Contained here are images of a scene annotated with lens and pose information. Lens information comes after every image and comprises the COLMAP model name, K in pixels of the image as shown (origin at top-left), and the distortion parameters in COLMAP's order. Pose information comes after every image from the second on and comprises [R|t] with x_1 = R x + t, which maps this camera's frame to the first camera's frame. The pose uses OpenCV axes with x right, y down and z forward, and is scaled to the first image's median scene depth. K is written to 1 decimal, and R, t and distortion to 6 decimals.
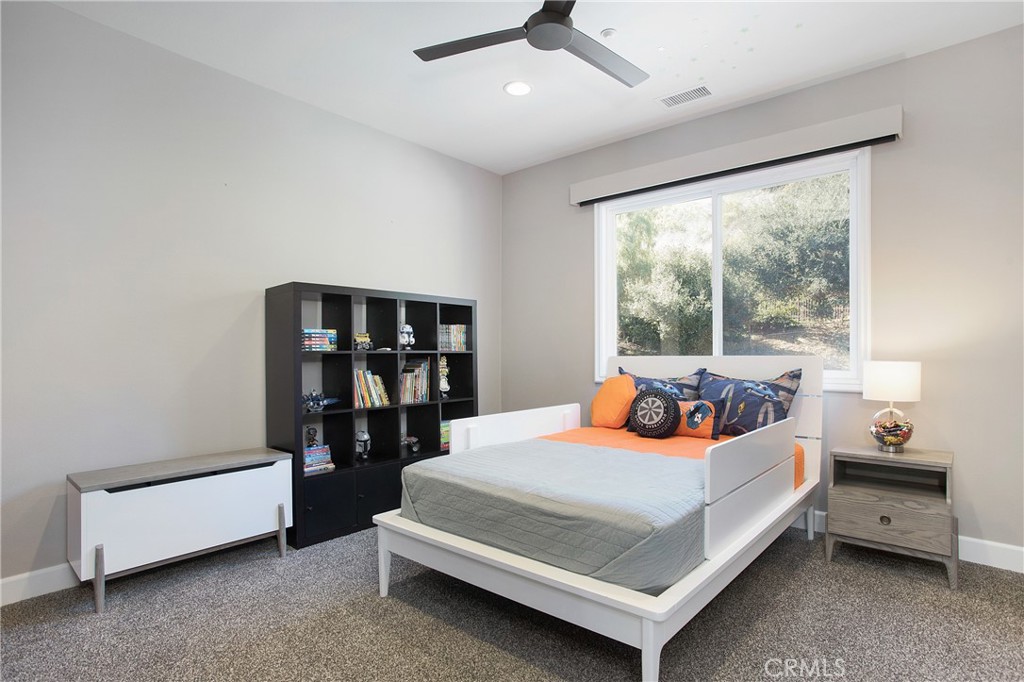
lens RADIAL K [[537.5, 0, 537.1], [0, 537.5, 346.9], [0, 0, 1]] dist [-0.030068, 0.000416]
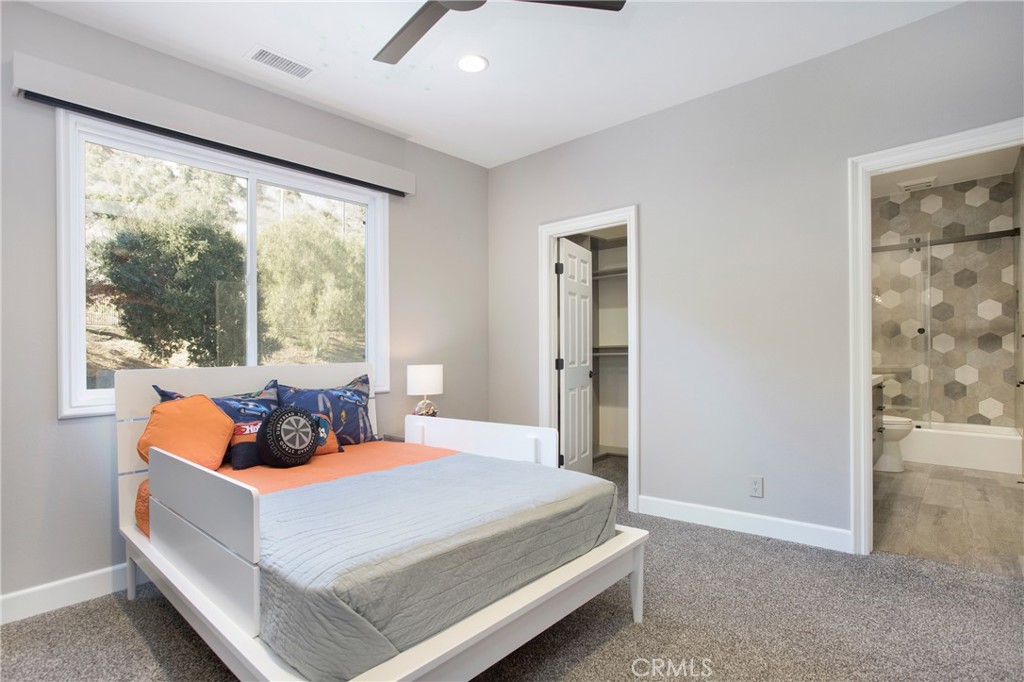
lens RADIAL K [[537.5, 0, 537.1], [0, 537.5, 346.9], [0, 0, 1]] dist [-0.030068, 0.000416]
pose [[-0.019710, 0.019711, 0.999611, -0.614391], [0.010155, 0.999758, -0.019513, 0.009191], [-0.999754, 0.009766, -0.019906, 0.658873]]
